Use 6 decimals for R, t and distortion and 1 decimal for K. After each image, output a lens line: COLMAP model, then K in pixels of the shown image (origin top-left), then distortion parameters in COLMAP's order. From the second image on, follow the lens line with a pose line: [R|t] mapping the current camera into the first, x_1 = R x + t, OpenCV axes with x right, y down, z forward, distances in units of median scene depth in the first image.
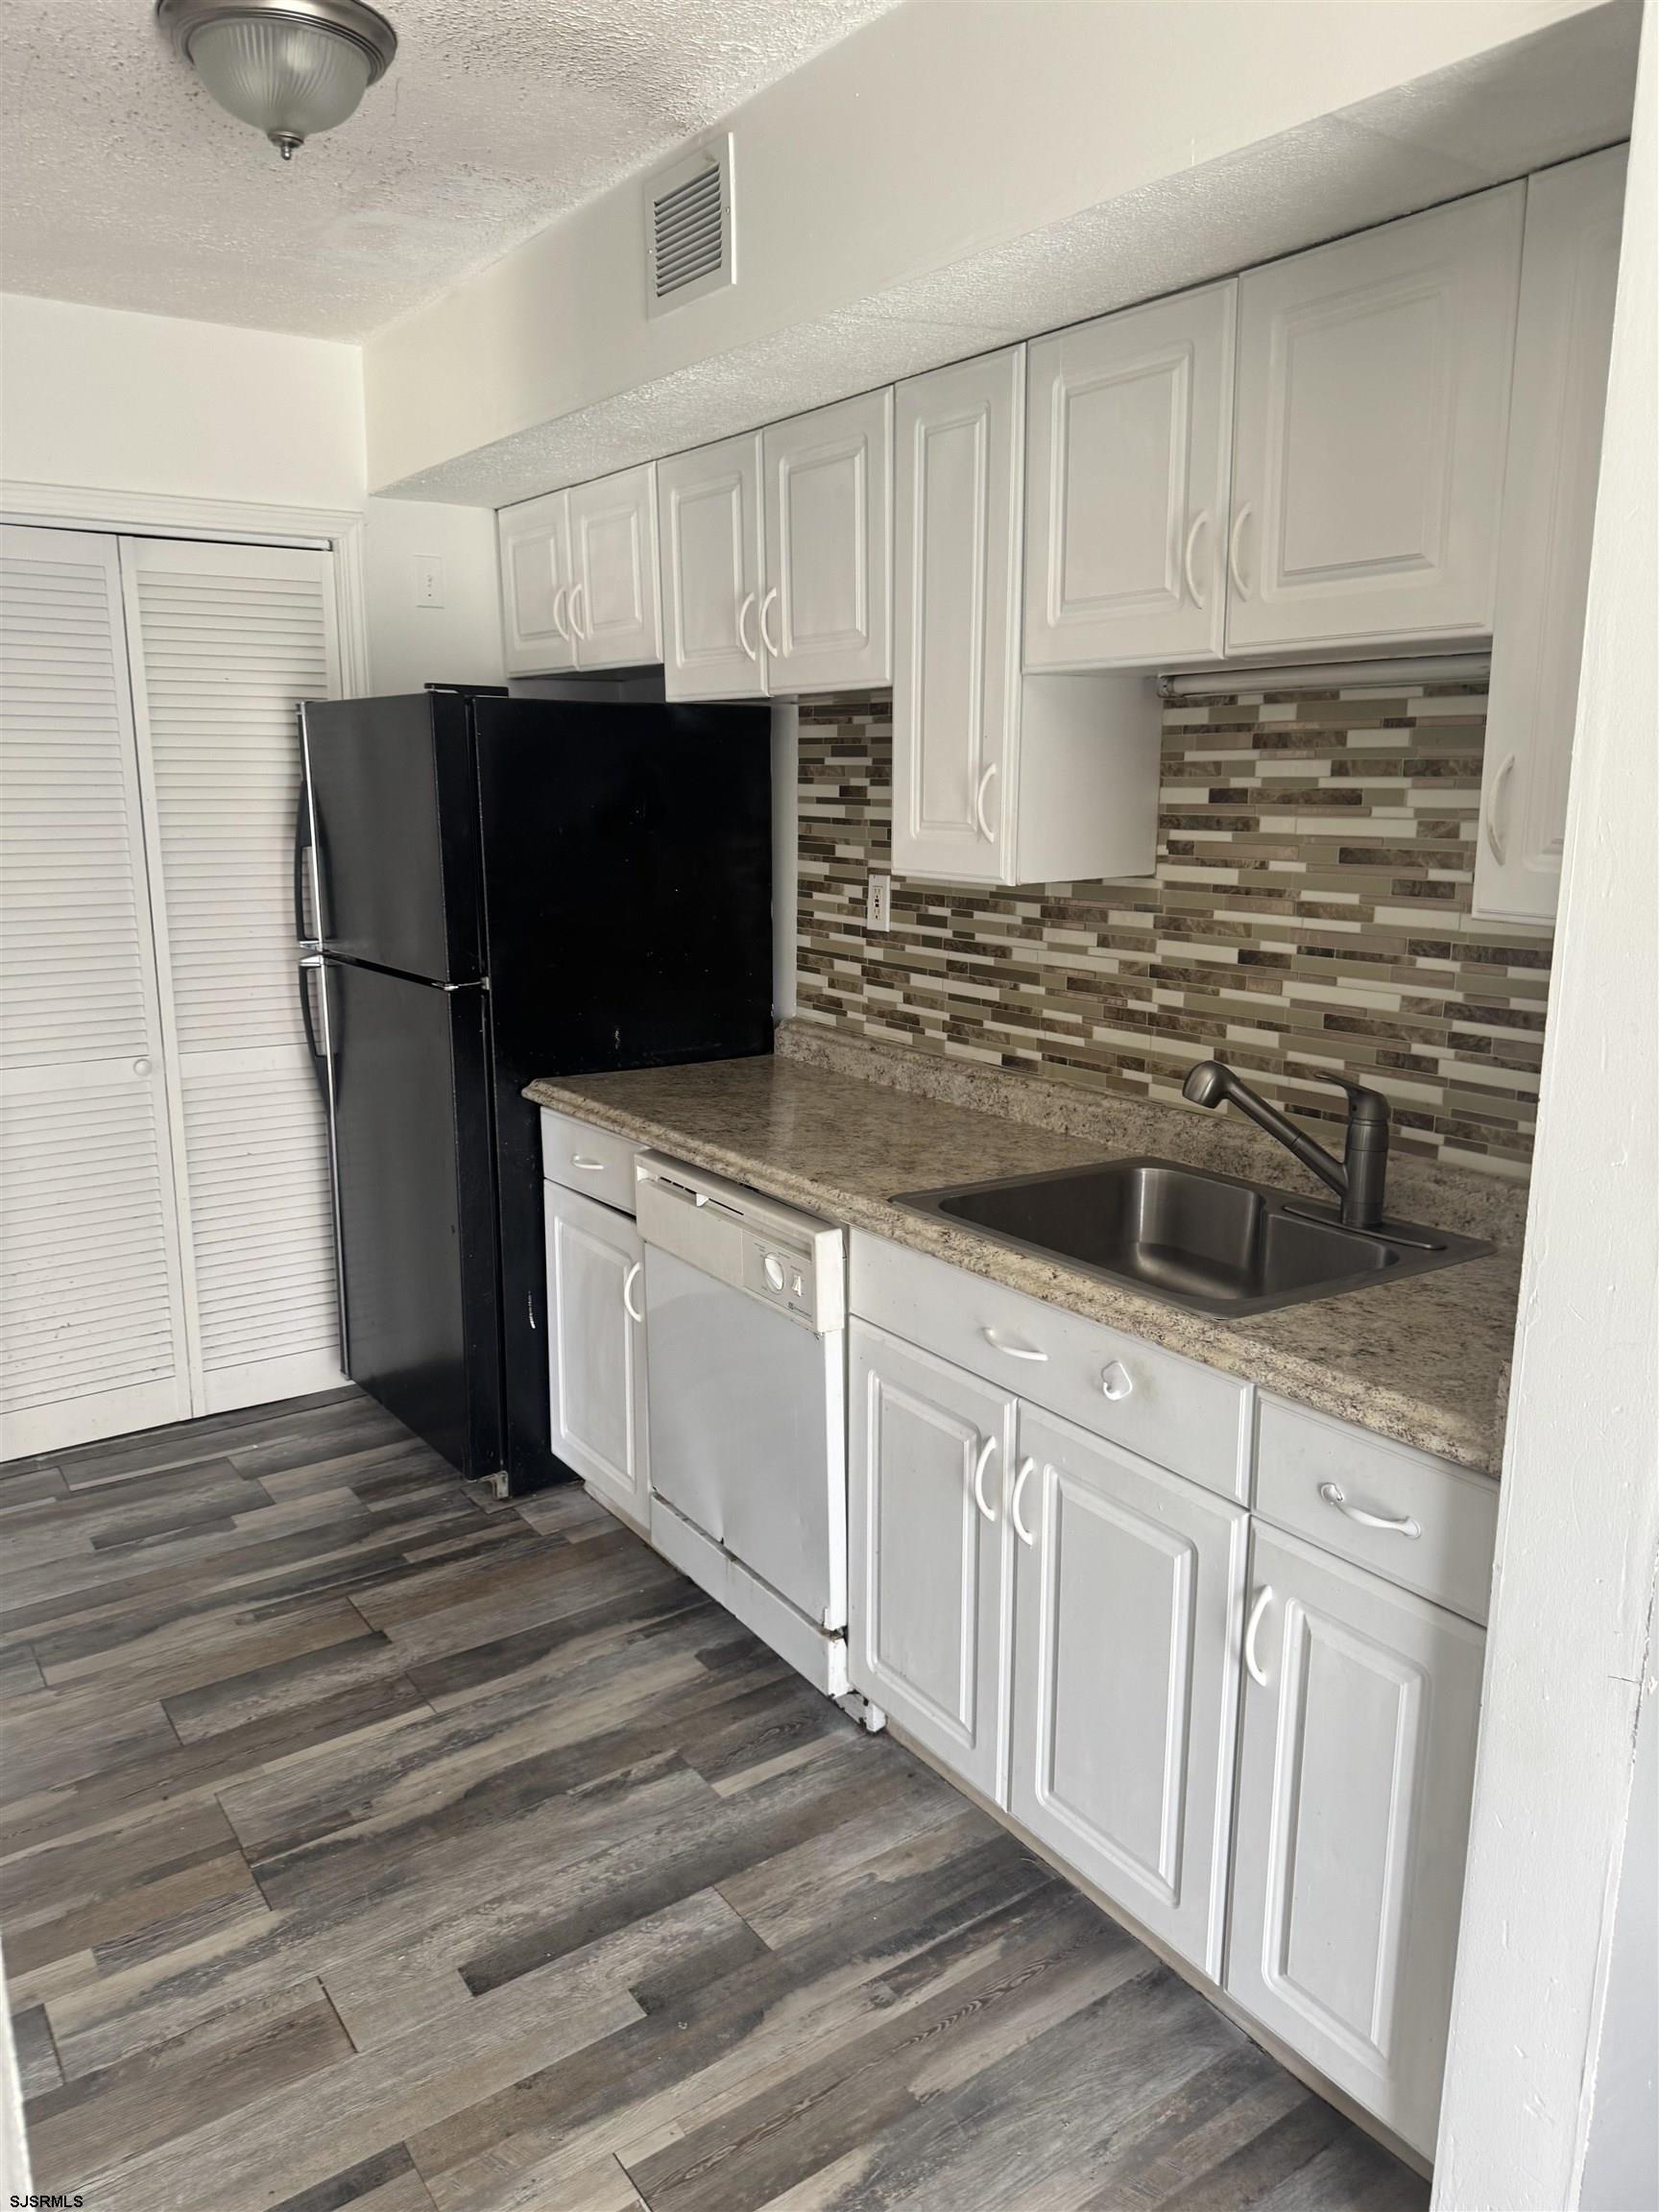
lens RADIAL K [[1555.7, 0, 823.9], [0, 1555.7, 1085.3], [0, 0, 1]] dist [0.009247, -0.009107]
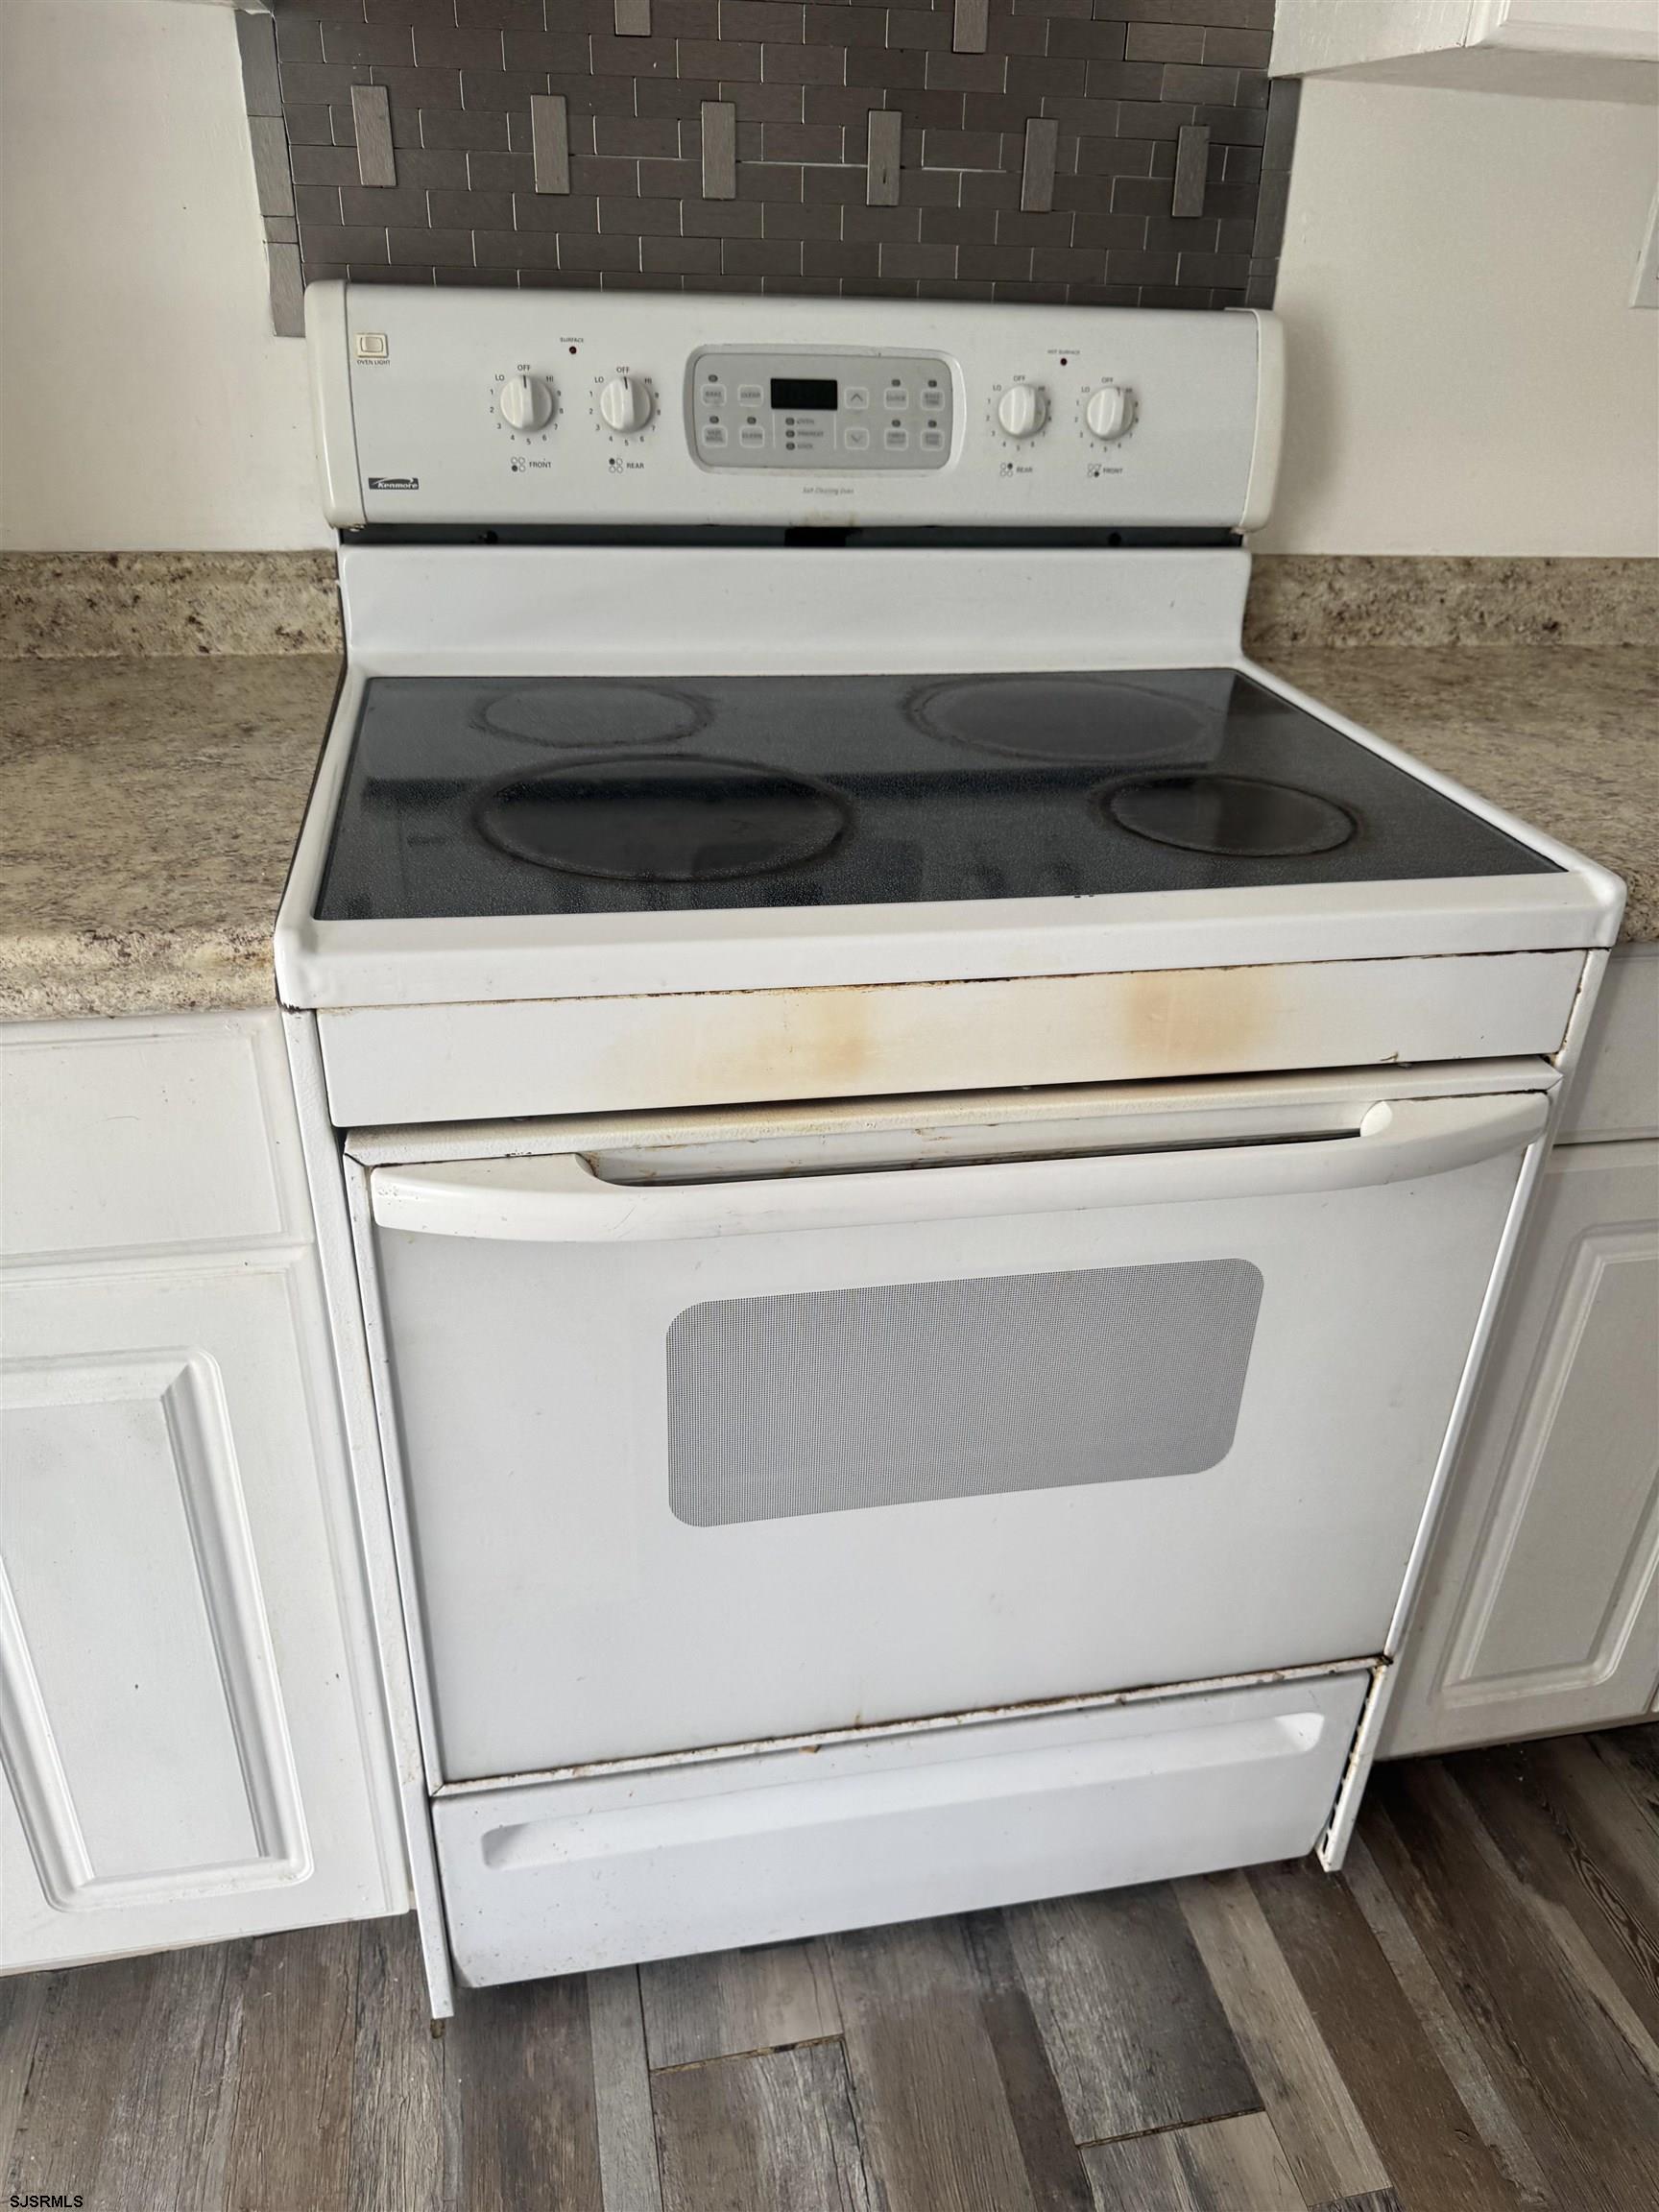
lens RADIAL K [[1586.3, 0, 839.3], [0, 1586.3, 1126.5], [0, 0, 1]] dist [-0.005016, -0.001772]
pose [[-0.398389, 0.439056, -0.805305, -0.082248], [-0.224474, 0.804617, 0.549729, -0.012859], [0.889324, 0.399776, -0.221995, 0.630463]]
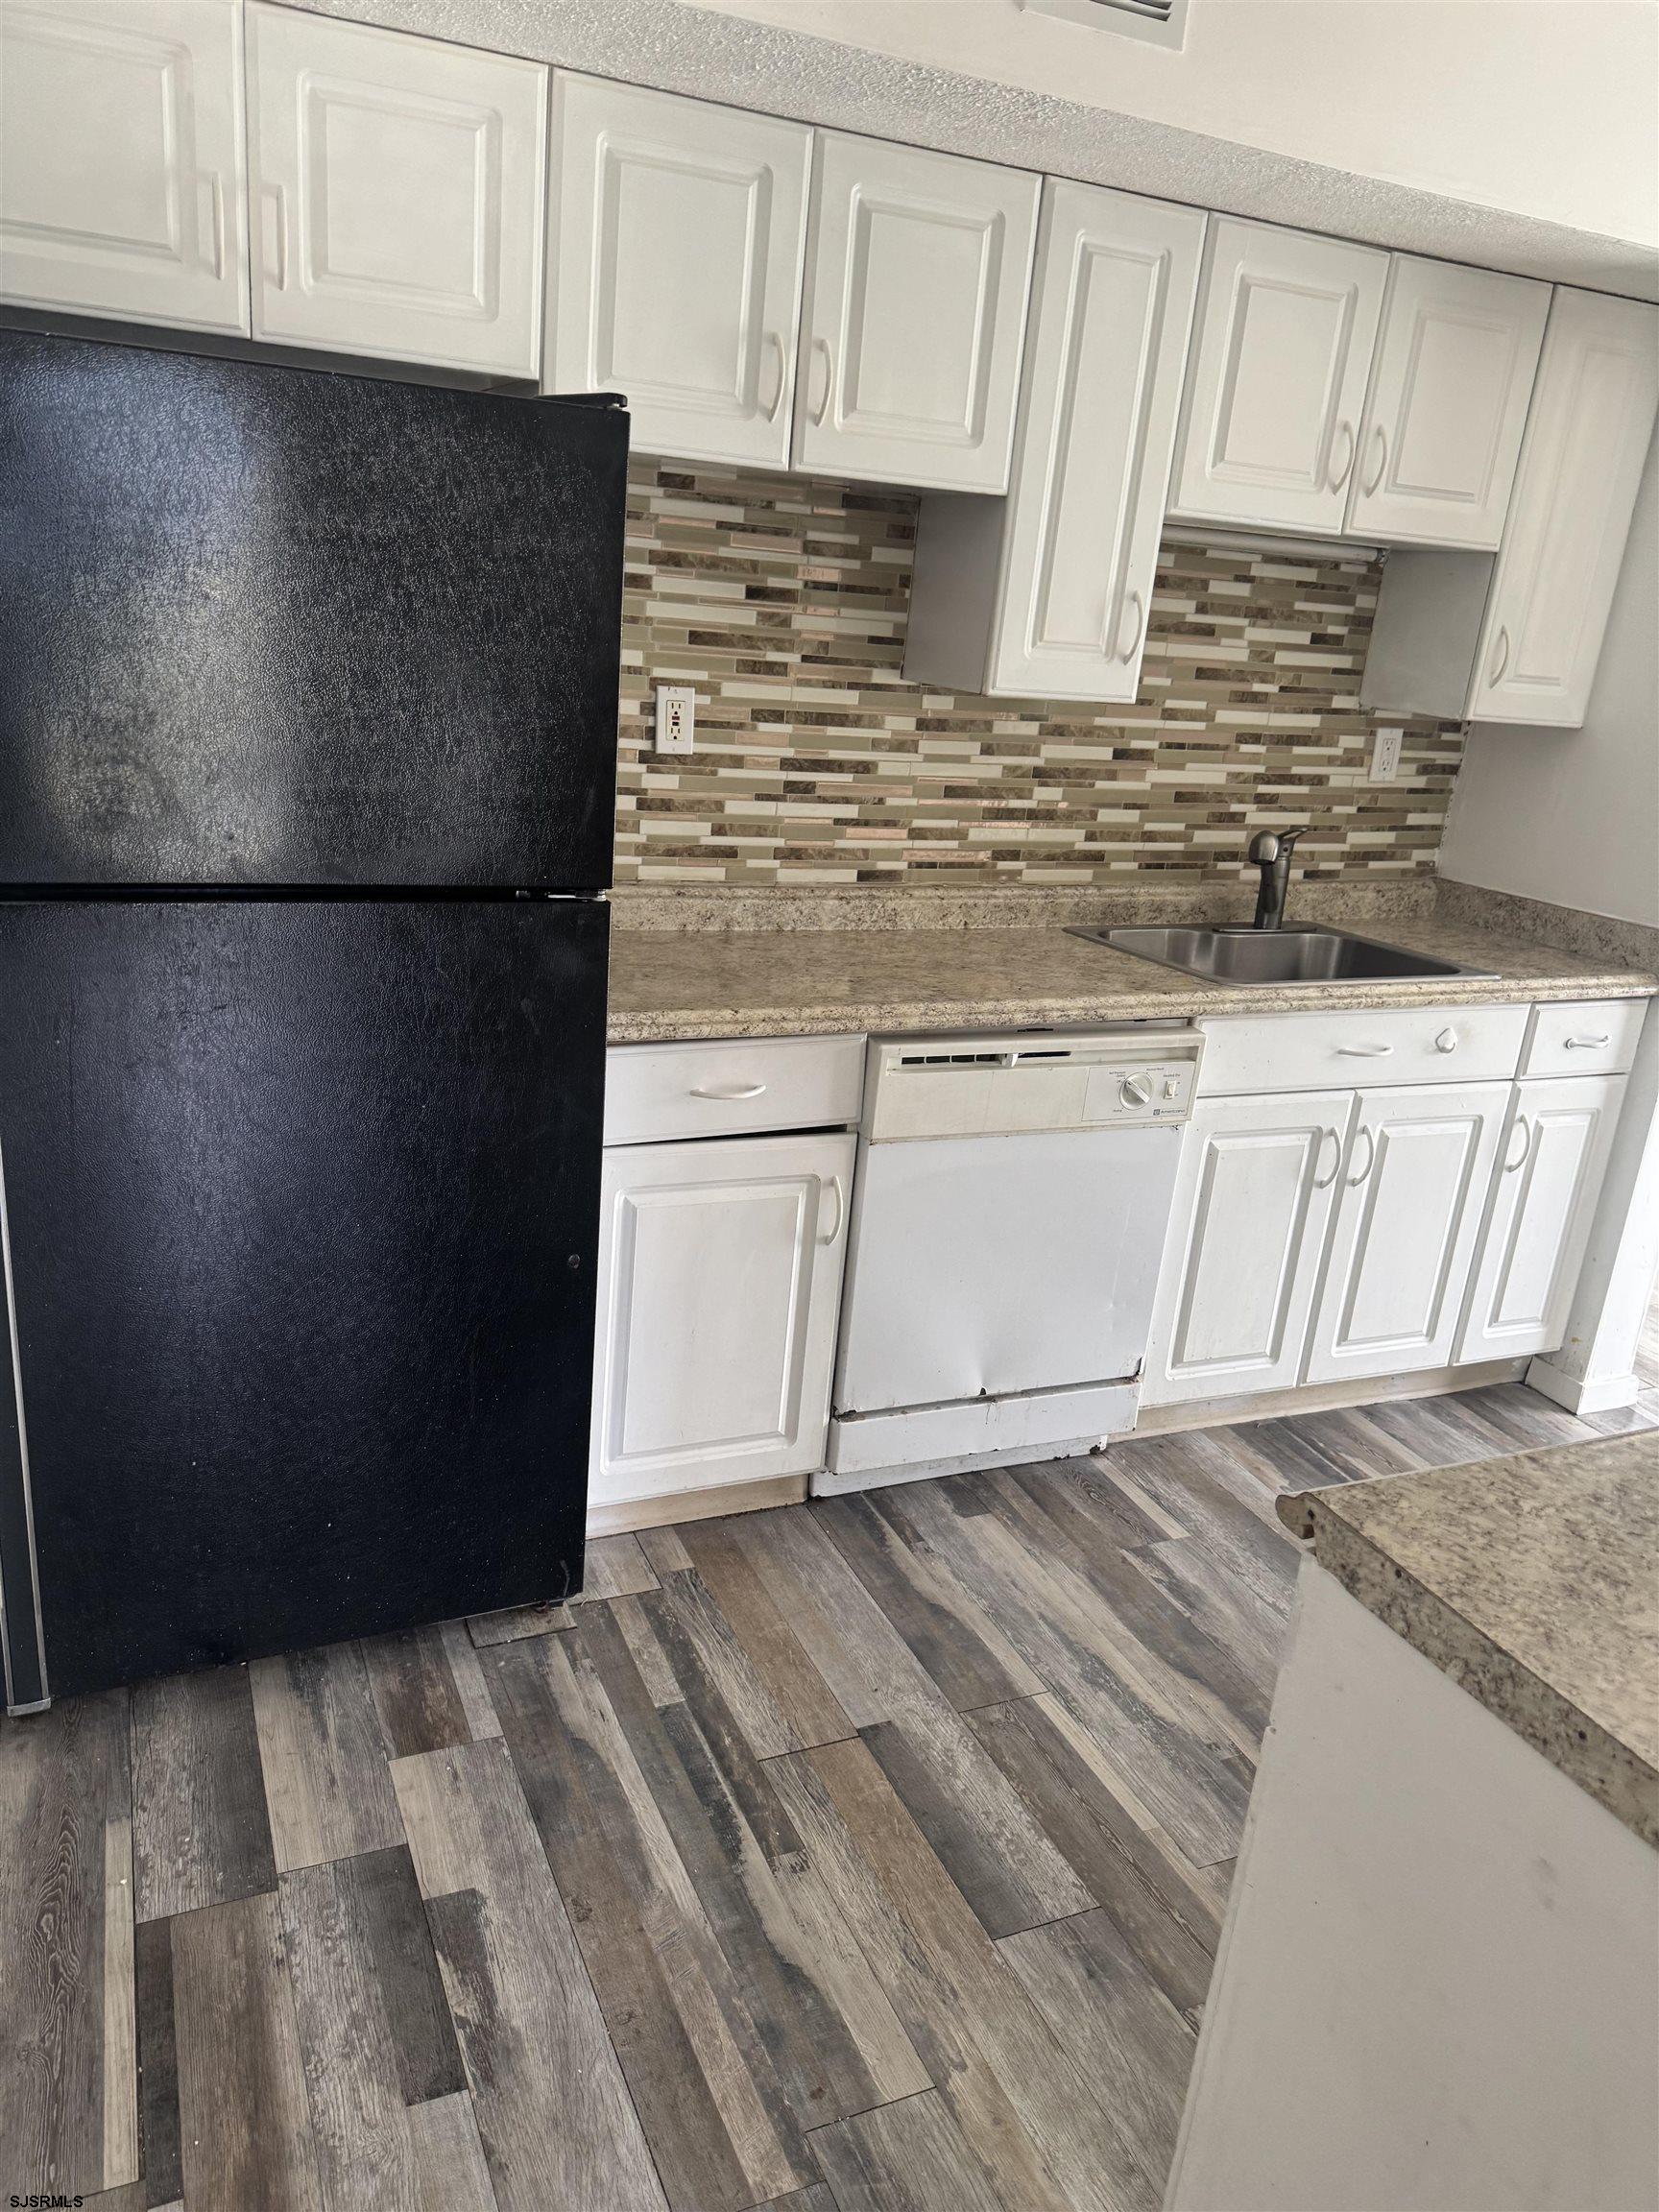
lens RADIAL K [[1554.1, 0, 829.5], [0, 1554.1, 1106.0], [0, 0, 1]] dist [0.111170, -0.177035]
pose [[0.195041, -0.287925, 0.937581, -1.005578], [0.110581, 0.956300, 0.270669, -0.169192], [-0.974541, 0.050887, 0.218357, 0.899441]]
